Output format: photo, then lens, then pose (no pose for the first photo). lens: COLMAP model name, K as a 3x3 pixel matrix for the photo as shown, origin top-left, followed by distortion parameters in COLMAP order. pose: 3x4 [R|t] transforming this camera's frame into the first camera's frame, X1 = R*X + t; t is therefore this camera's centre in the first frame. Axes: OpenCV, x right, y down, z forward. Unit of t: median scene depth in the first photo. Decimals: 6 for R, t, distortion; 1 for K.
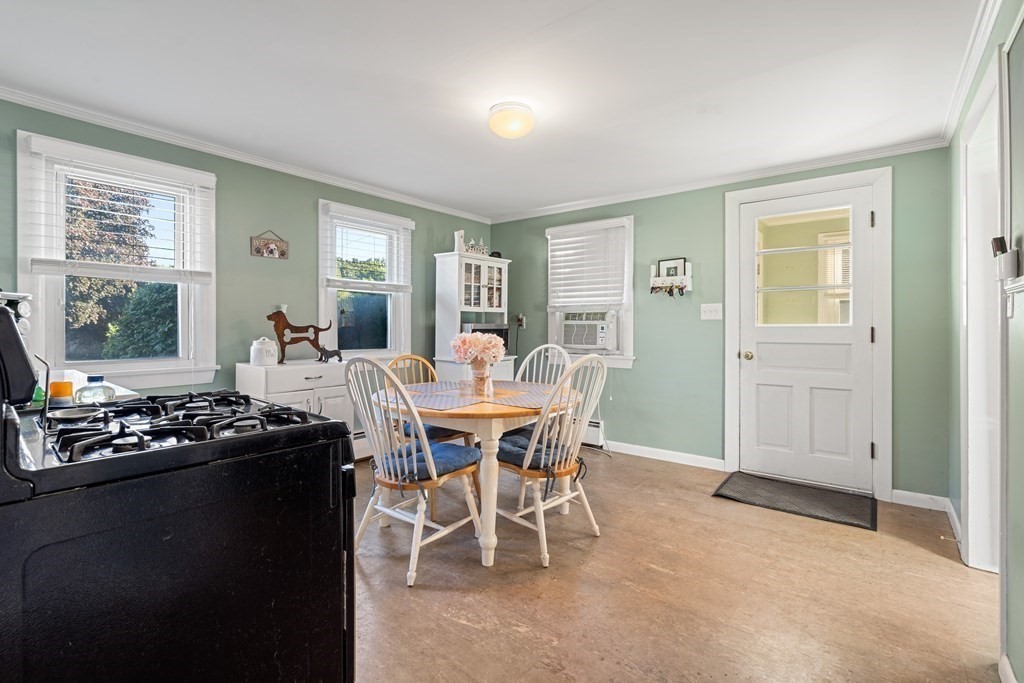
lens RADIAL K [[467.1, 0, 512.8], [0, 467.1, 329.1], [0, 0, 1]] dist [-0.010182, 0.000389]
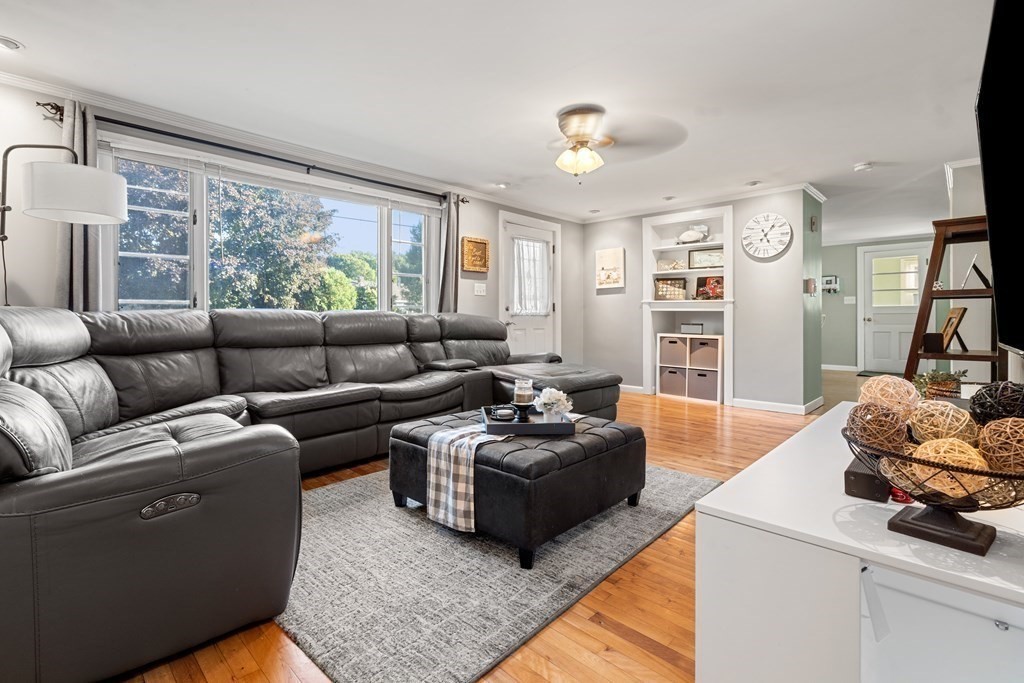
lens RADIAL K [[474.6, 0, 510.2], [0, 474.6, 318.6], [0, 0, 1]] dist [0.000435, 0.000332]
pose [[0.995717, -0.001737, -0.092434, -1.075823], [0.001647, 0.999998, -0.001044, 0.055285], [0.092436, 0.000888, 0.995718, -1.546359]]
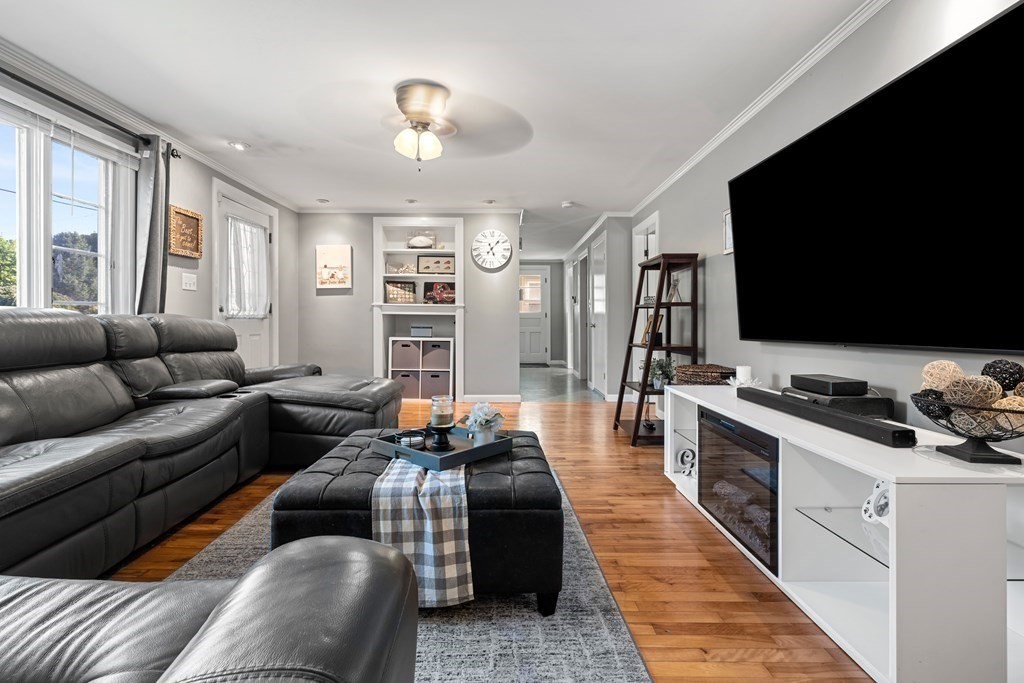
lens RADIAL K [[469.9, 0, 508.6], [0, 469.9, 321.0], [0, 0, 1]] dist [-0.007281, 0.000207]
pose [[0.782231, -0.000970, 0.622988, -1.403839], [0.003056, 0.999993, -0.002280, 0.055364], [-0.622982, 0.003687, 0.782228, -1.348607]]
